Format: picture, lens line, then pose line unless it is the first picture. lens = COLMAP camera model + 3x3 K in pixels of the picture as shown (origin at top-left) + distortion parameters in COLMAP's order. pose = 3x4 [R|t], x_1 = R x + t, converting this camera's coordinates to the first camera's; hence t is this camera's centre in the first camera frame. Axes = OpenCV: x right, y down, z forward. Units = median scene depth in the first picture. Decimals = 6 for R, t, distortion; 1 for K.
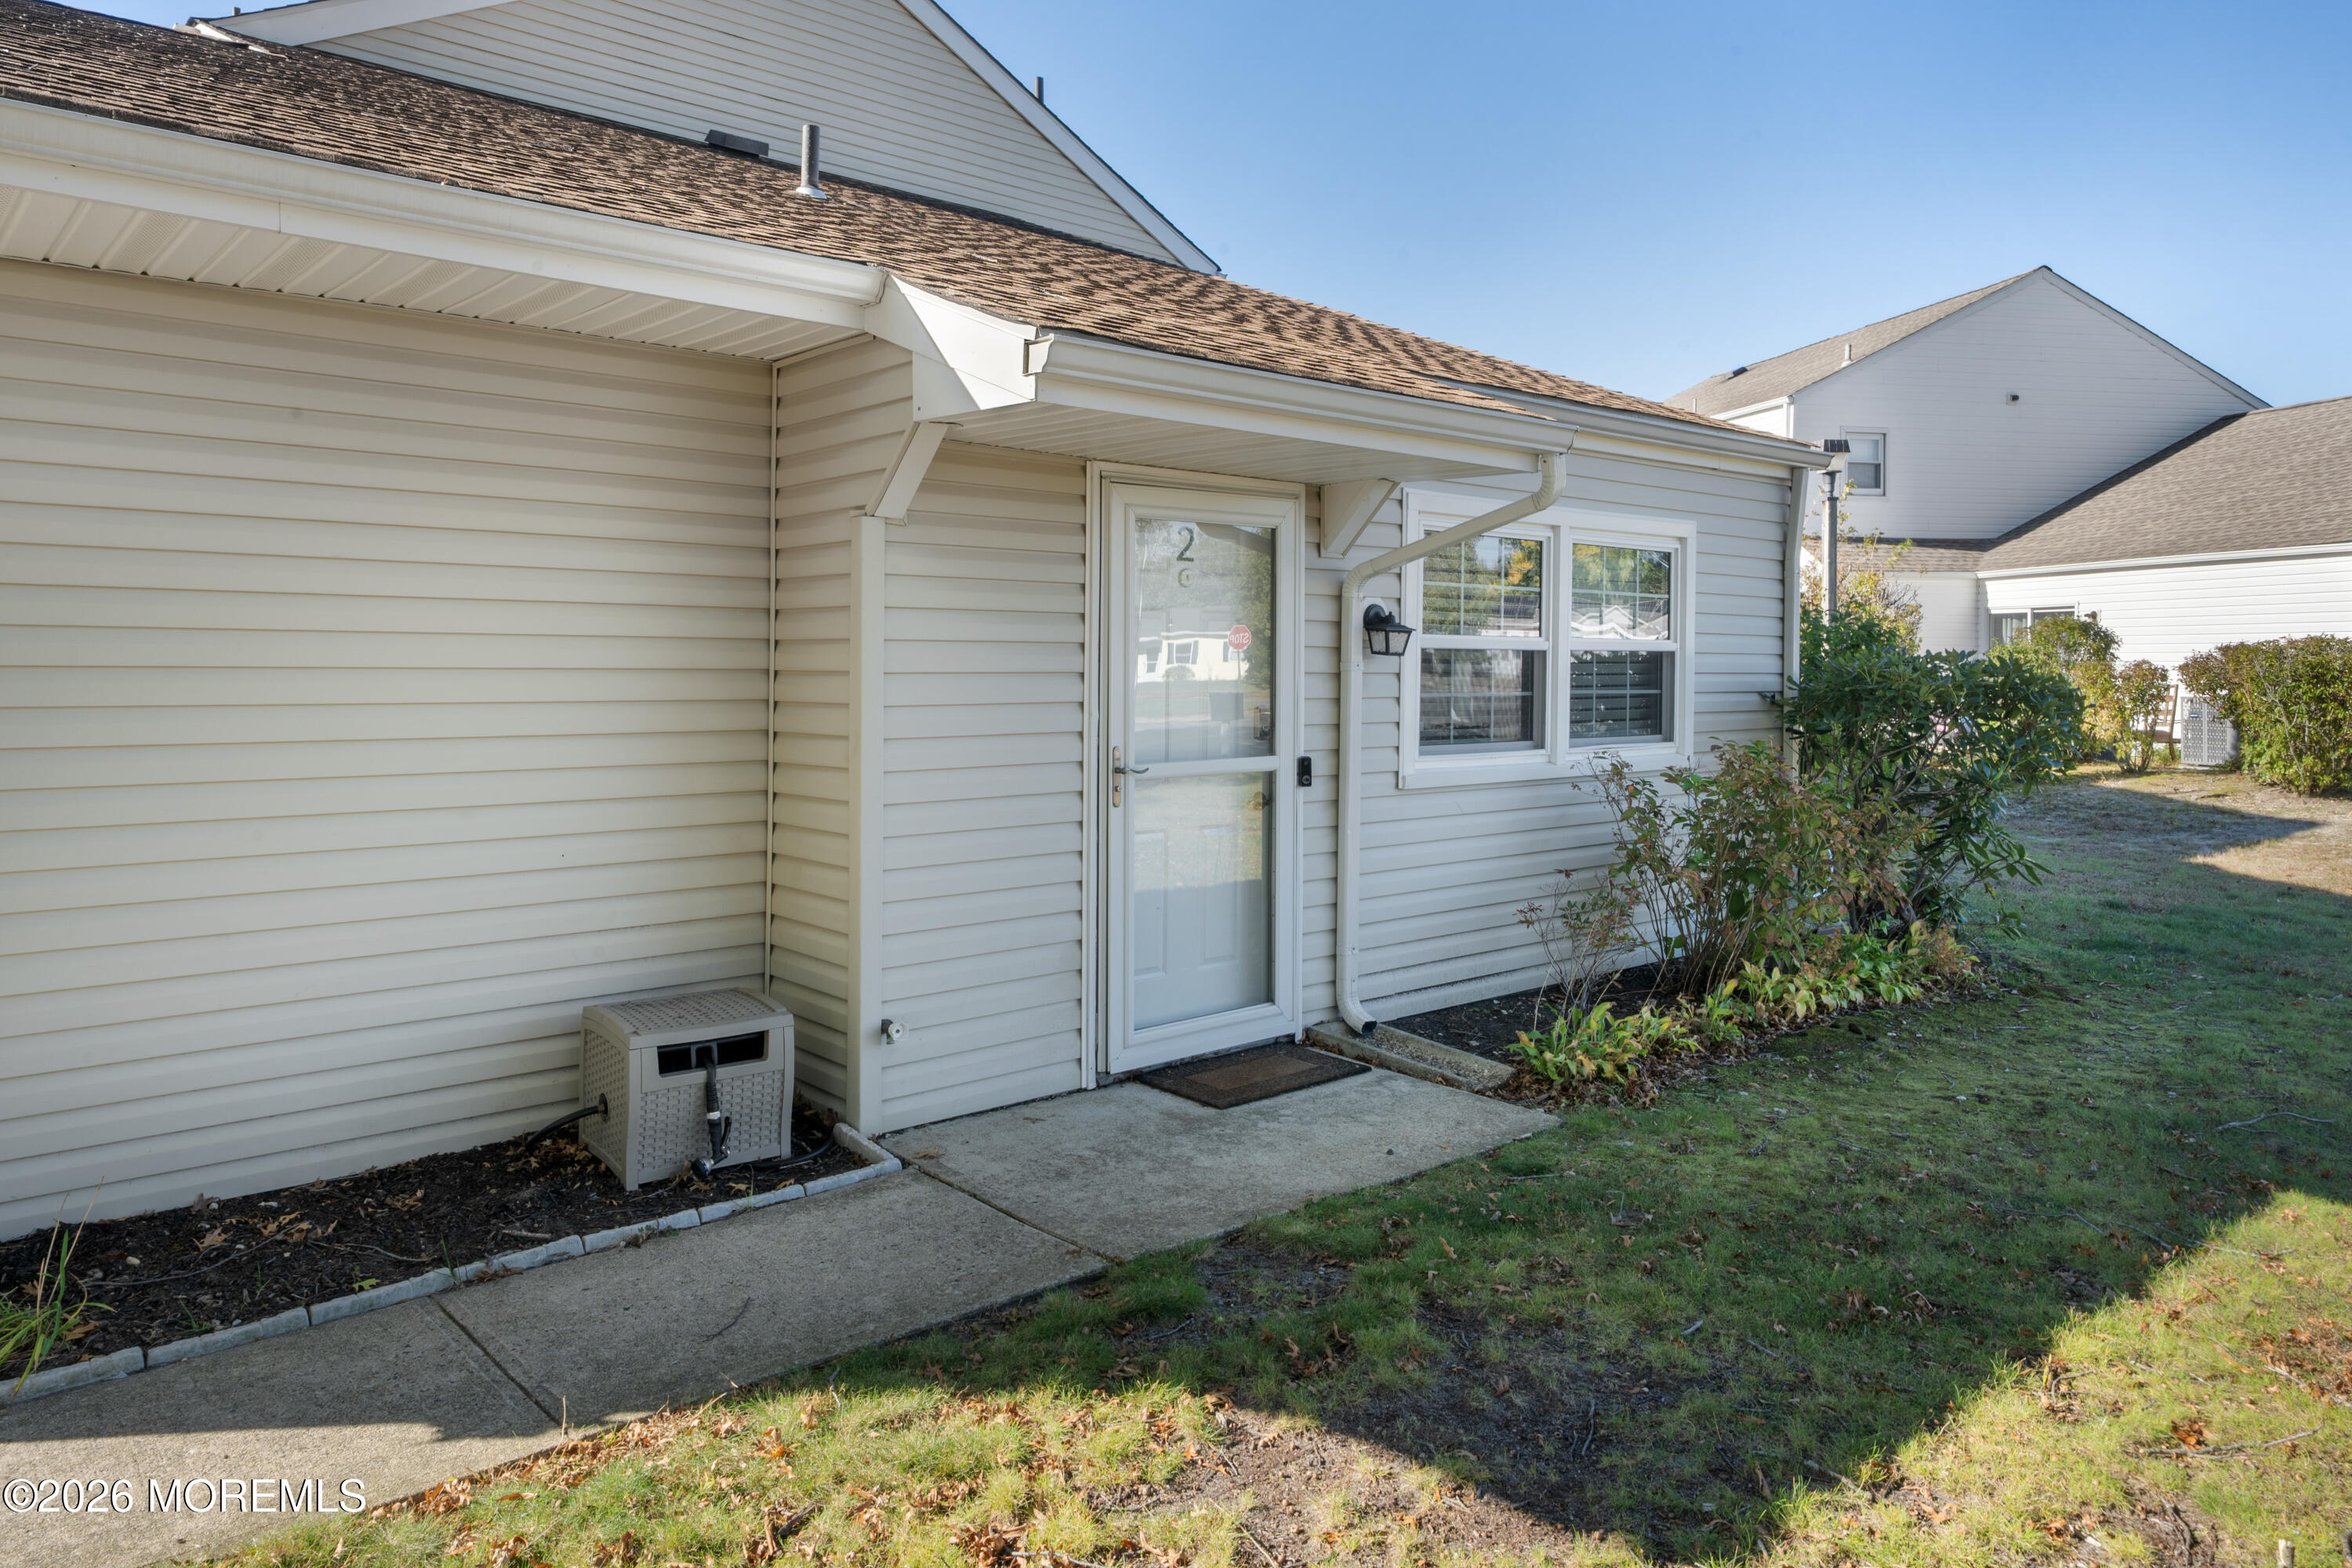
lens RADIAL K [[1584.9, 0, 1179.7], [0, 1584.9, 713.5], [0, 0, 1]] dist [0.029878, 0.002557]
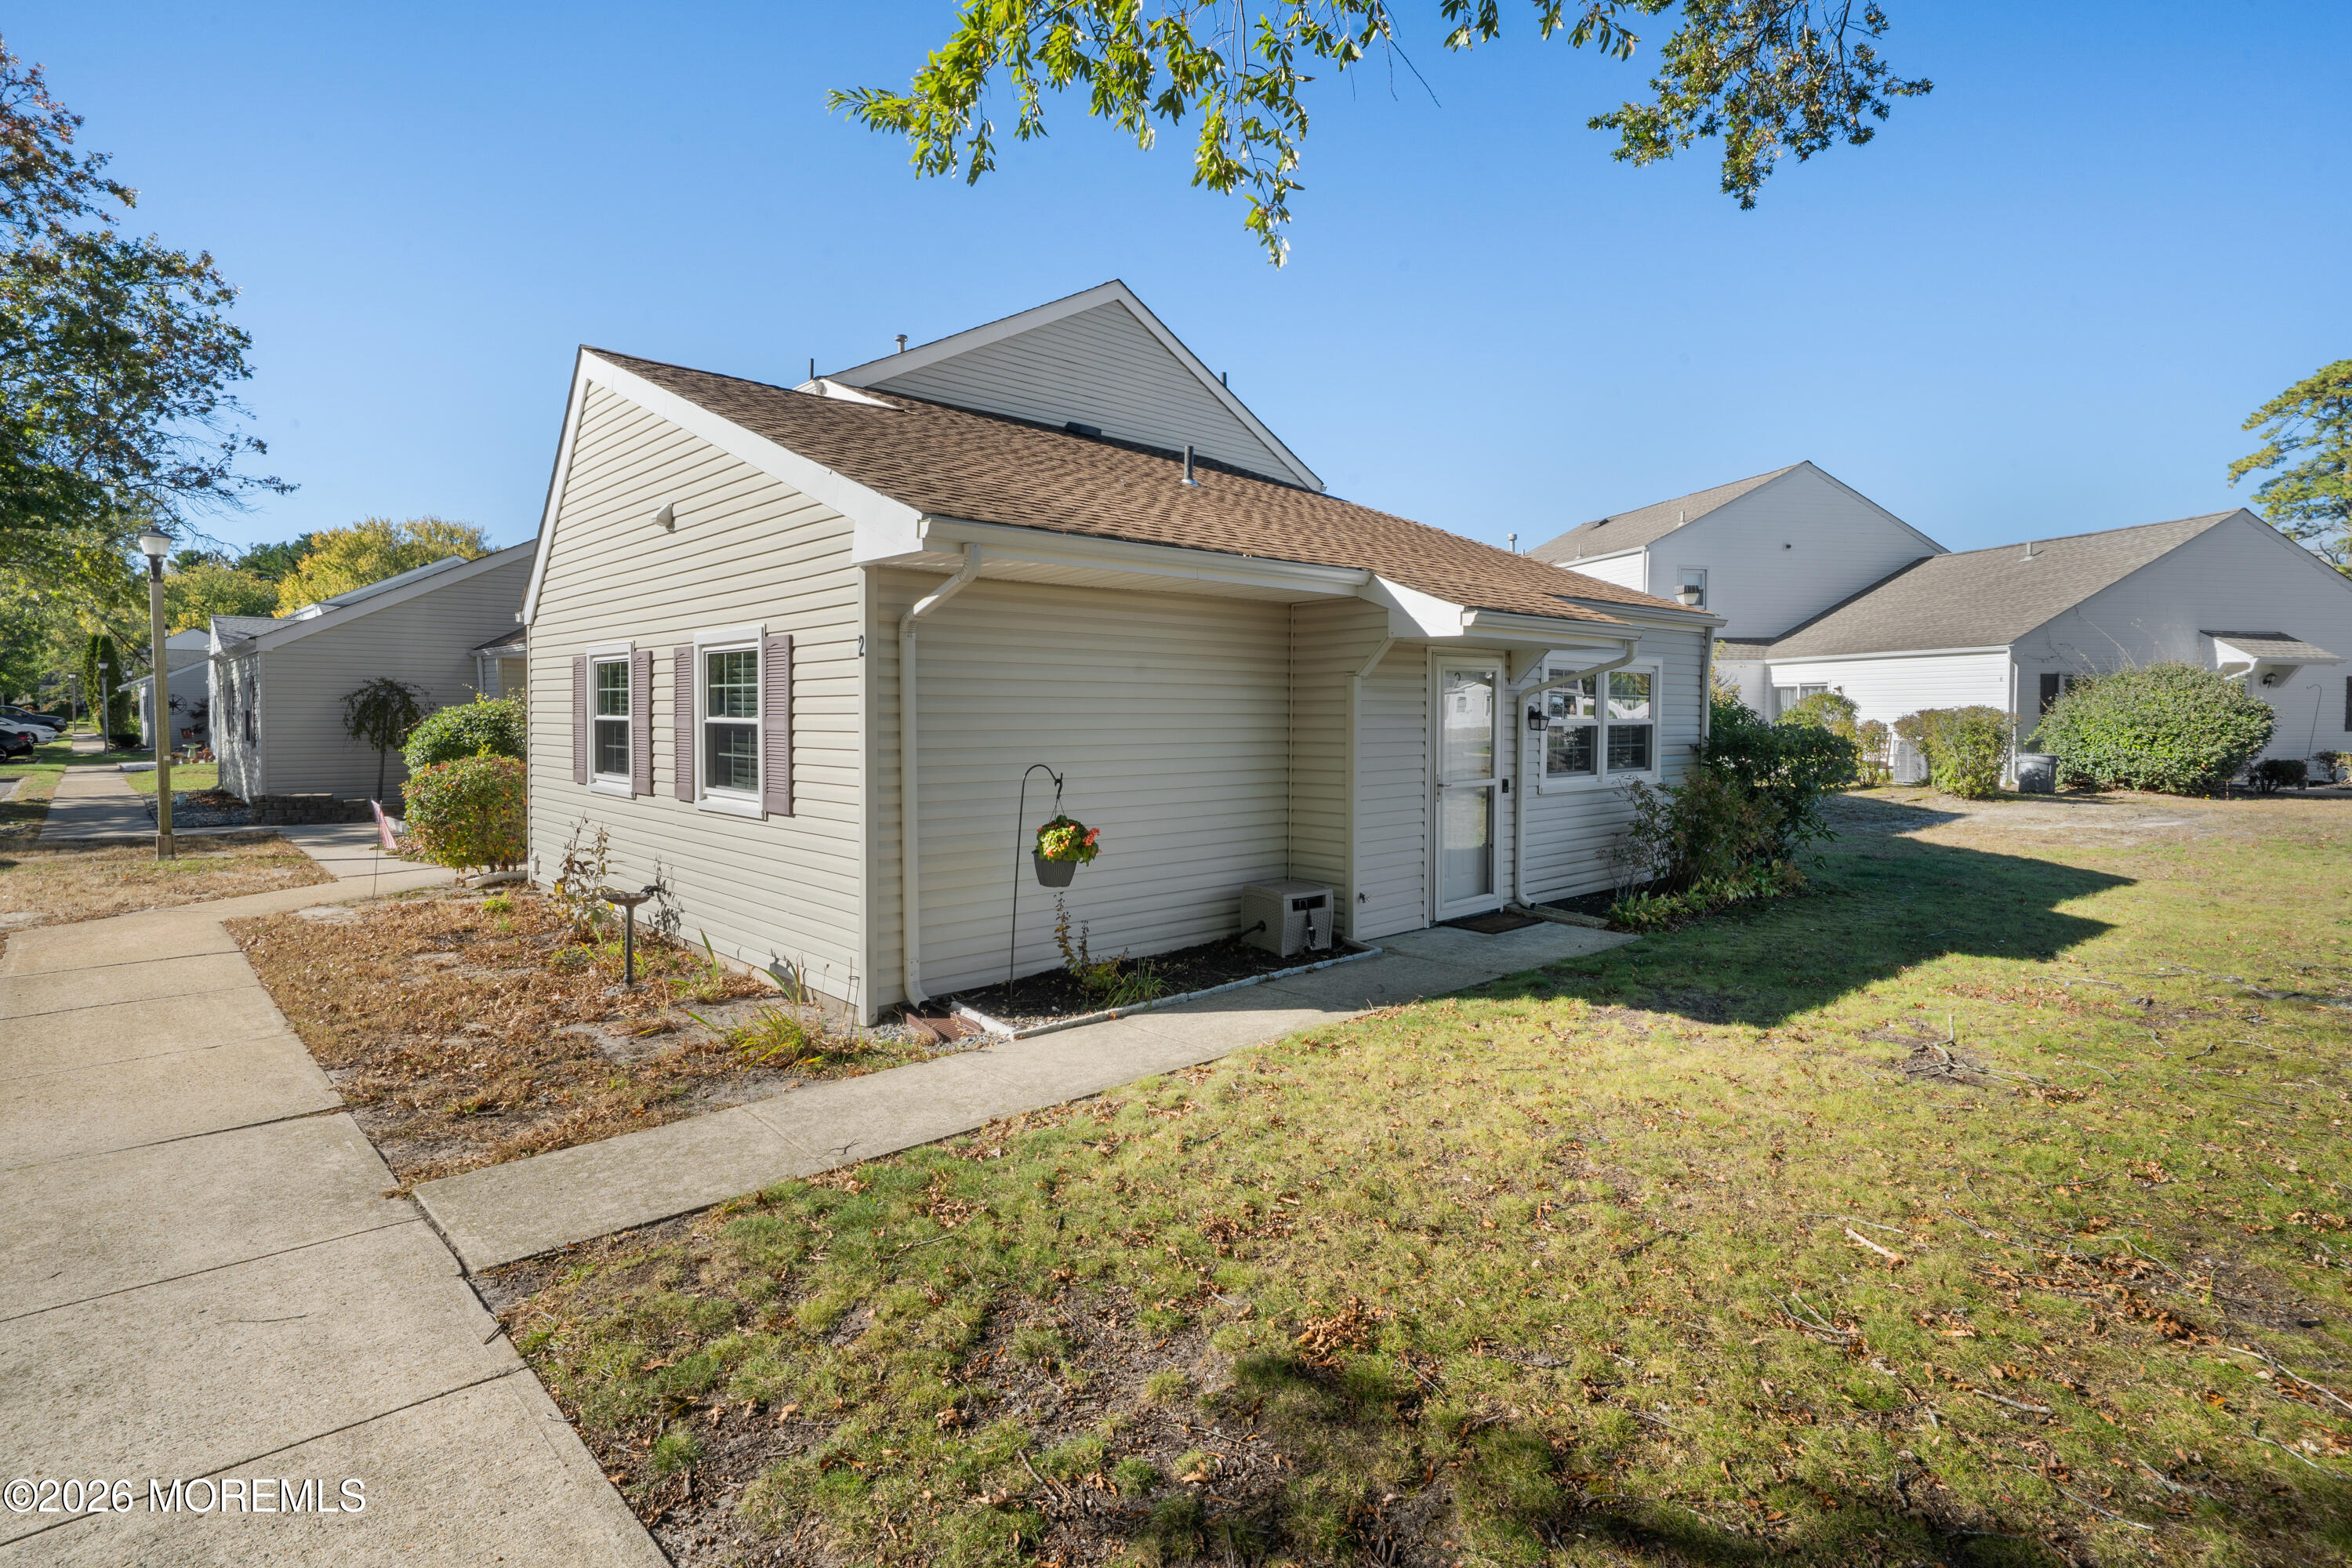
lens RADIAL K [[1177.6, 0, 1176.0], [0, 1177.6, 784.0], [0, 0, 1]] dist [0.017449, -0.000196]
pose [[0.999759, -0.005990, 0.021112, -0.342373], [0.005383, 0.999574, 0.028689, -0.011909], [-0.021275, -0.028568, 0.999365, -0.495850]]
